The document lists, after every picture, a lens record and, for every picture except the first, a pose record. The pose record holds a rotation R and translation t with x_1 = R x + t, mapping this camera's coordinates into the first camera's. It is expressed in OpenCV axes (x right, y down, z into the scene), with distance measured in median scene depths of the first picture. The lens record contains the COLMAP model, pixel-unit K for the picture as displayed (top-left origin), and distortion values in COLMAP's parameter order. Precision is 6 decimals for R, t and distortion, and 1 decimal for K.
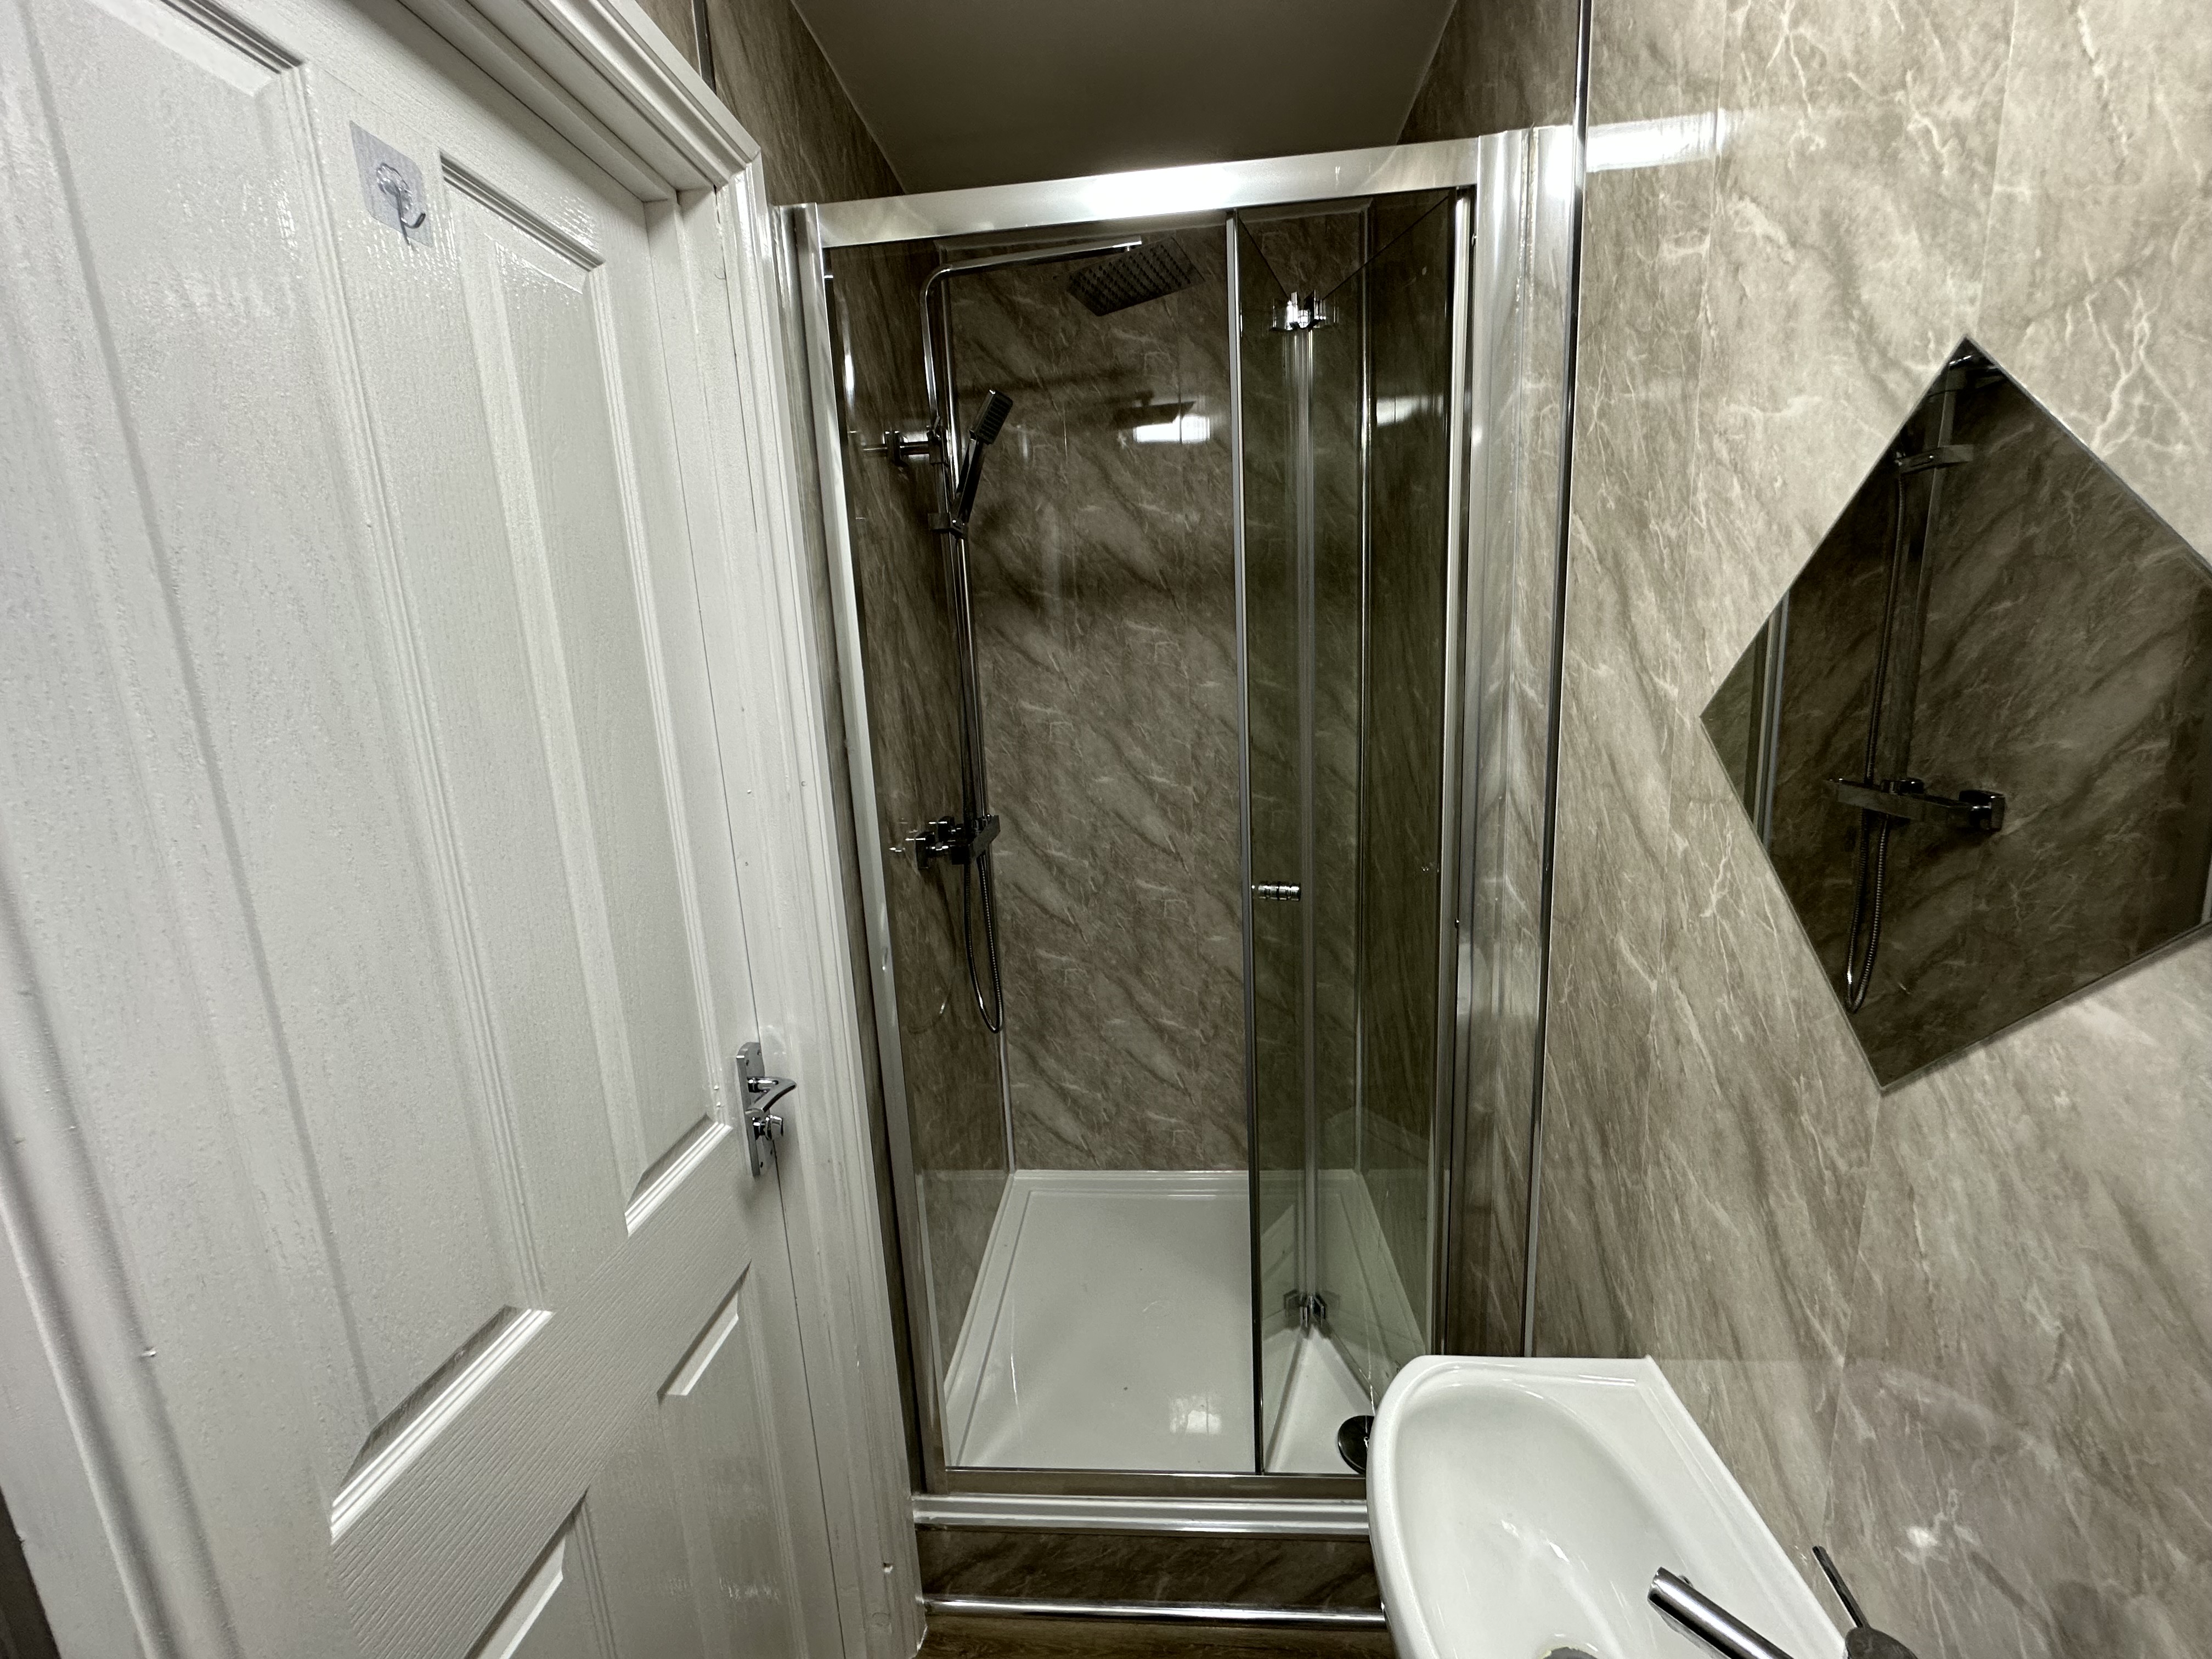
lens RADIAL K [[890.2, 0, 1108.6], [0, 890.2, 831.2], [0, 0, 1]] dist [-0.000857, 0.000168]
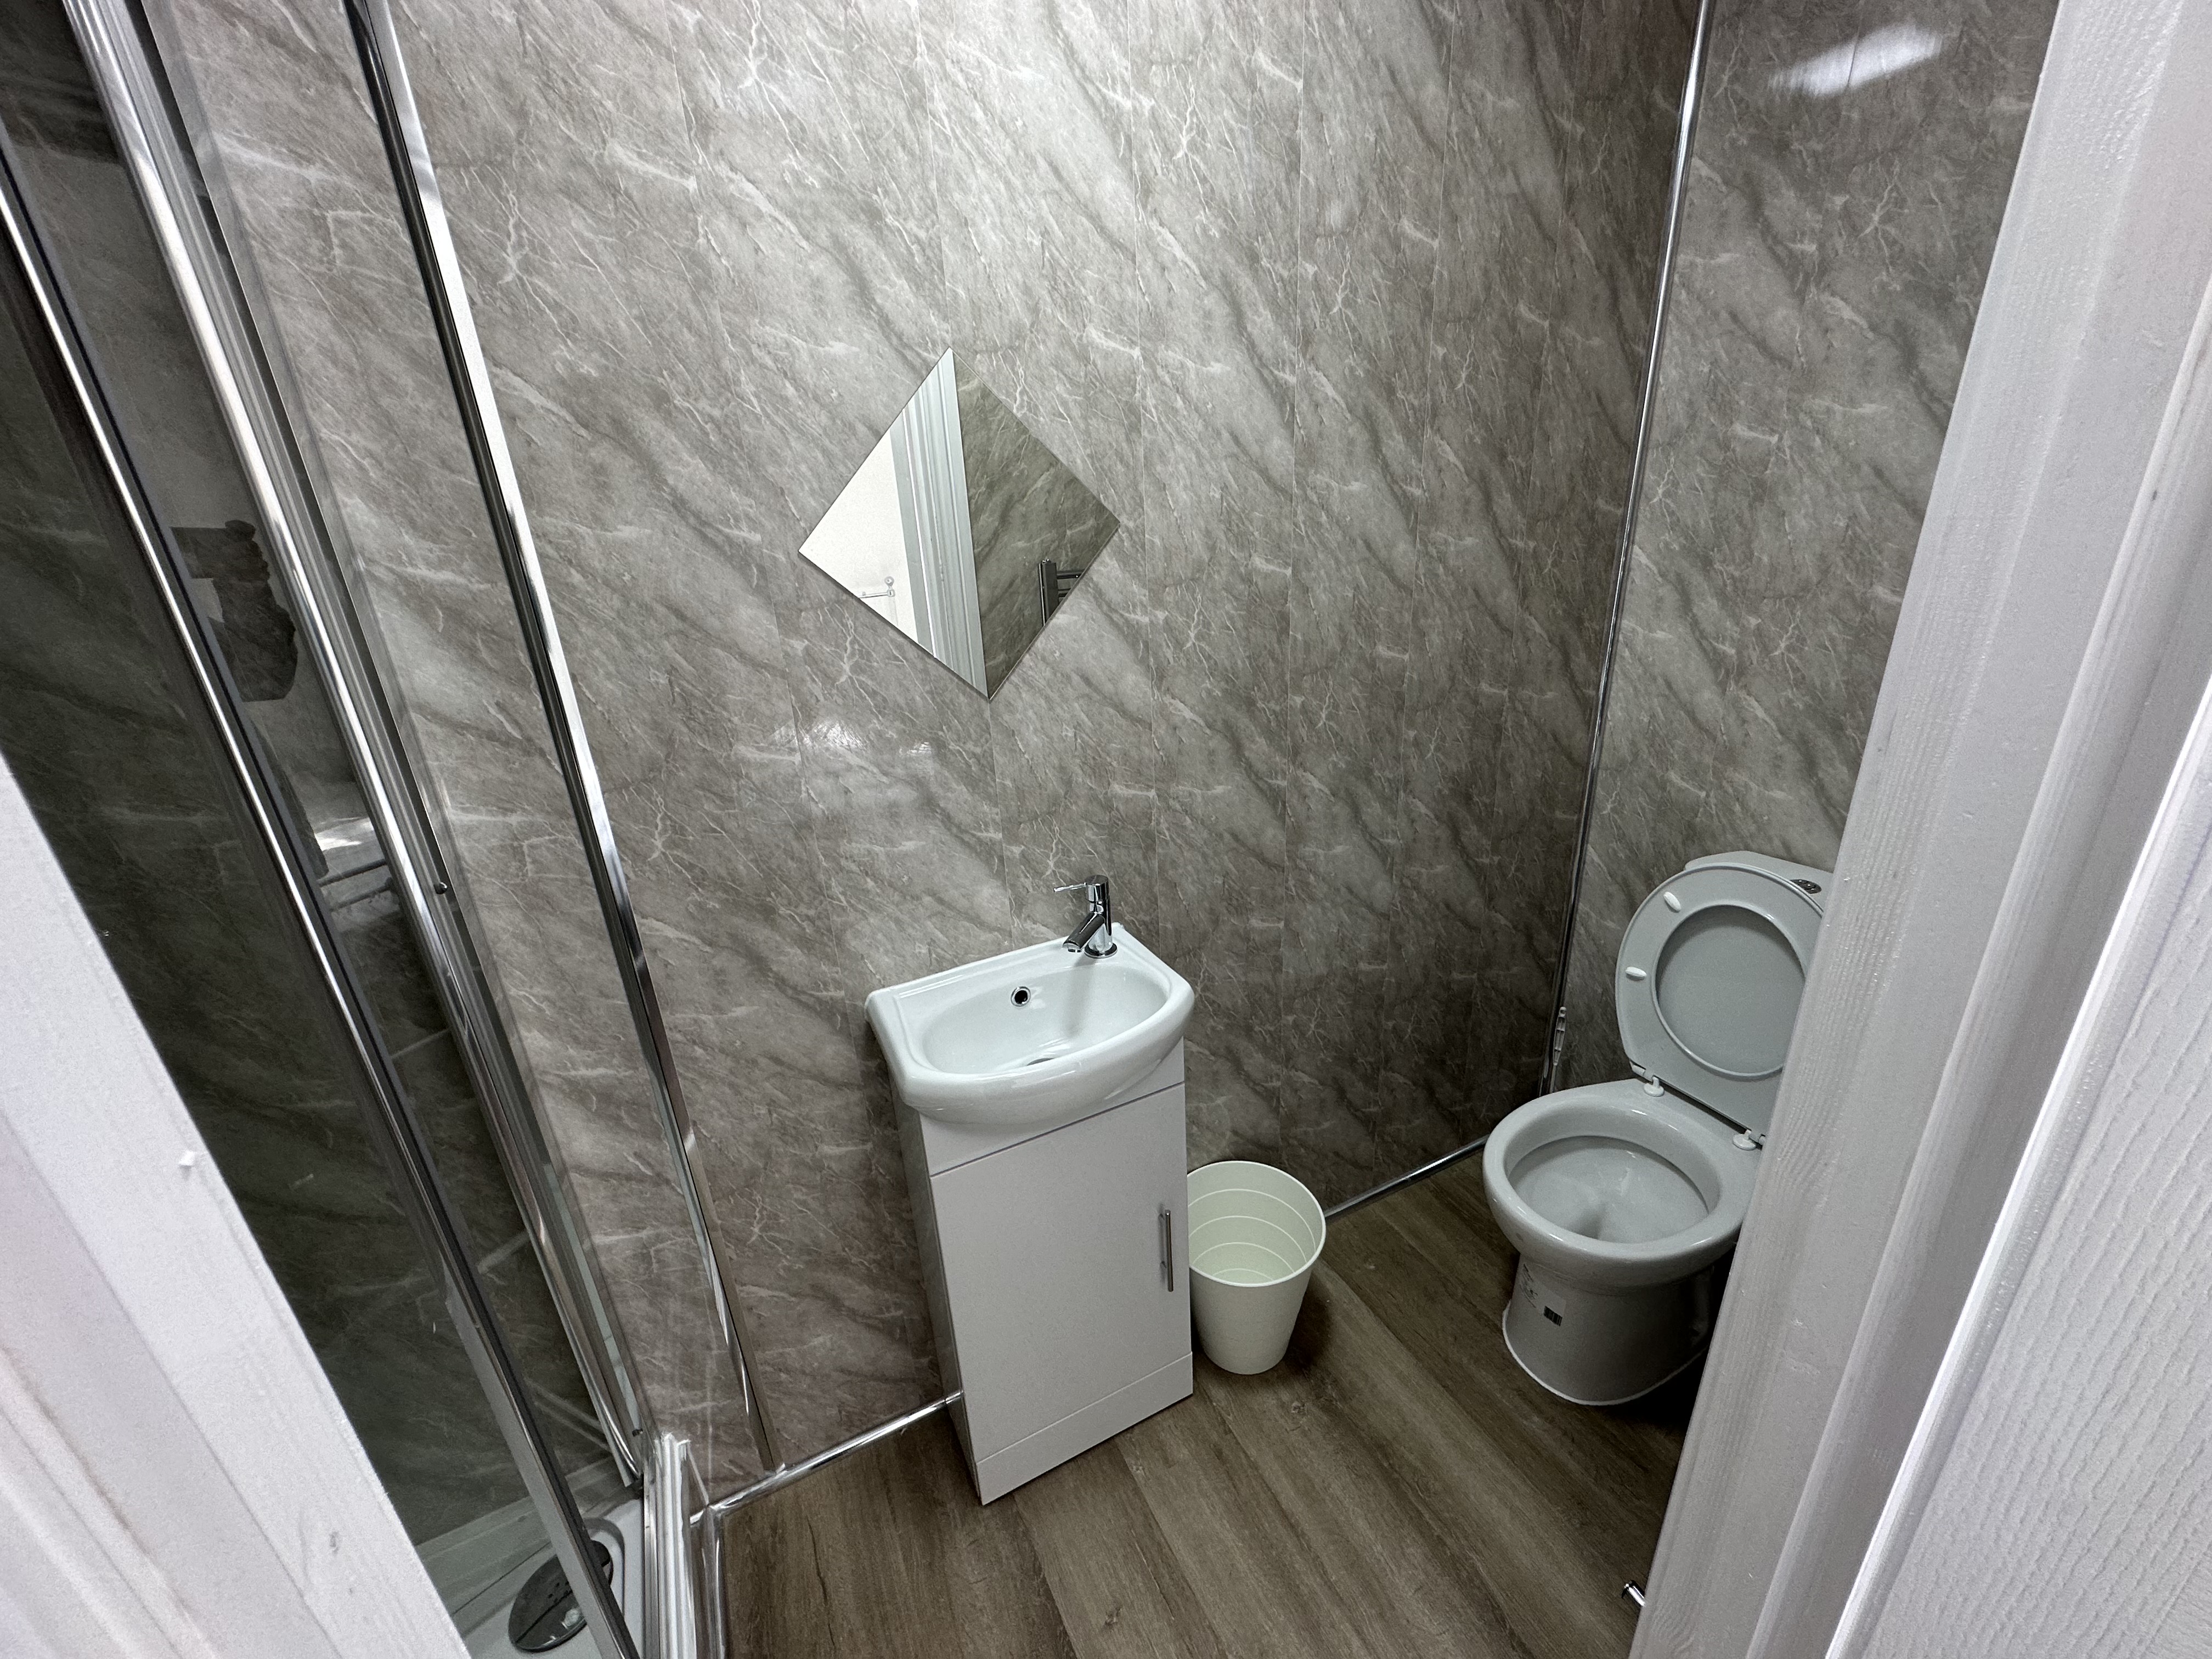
lens RADIAL K [[890.2, 0, 1107.7], [0, 890.2, 829.4], [0, 0, 1]] dist [-0.000857, 0.000168]
pose [[-0.513212, -0.231387, 0.826483, -1.182482], [0.245867, 0.882977, 0.399877, -0.239462], [-0.822291, 0.408427, -0.396264, 1.753612]]
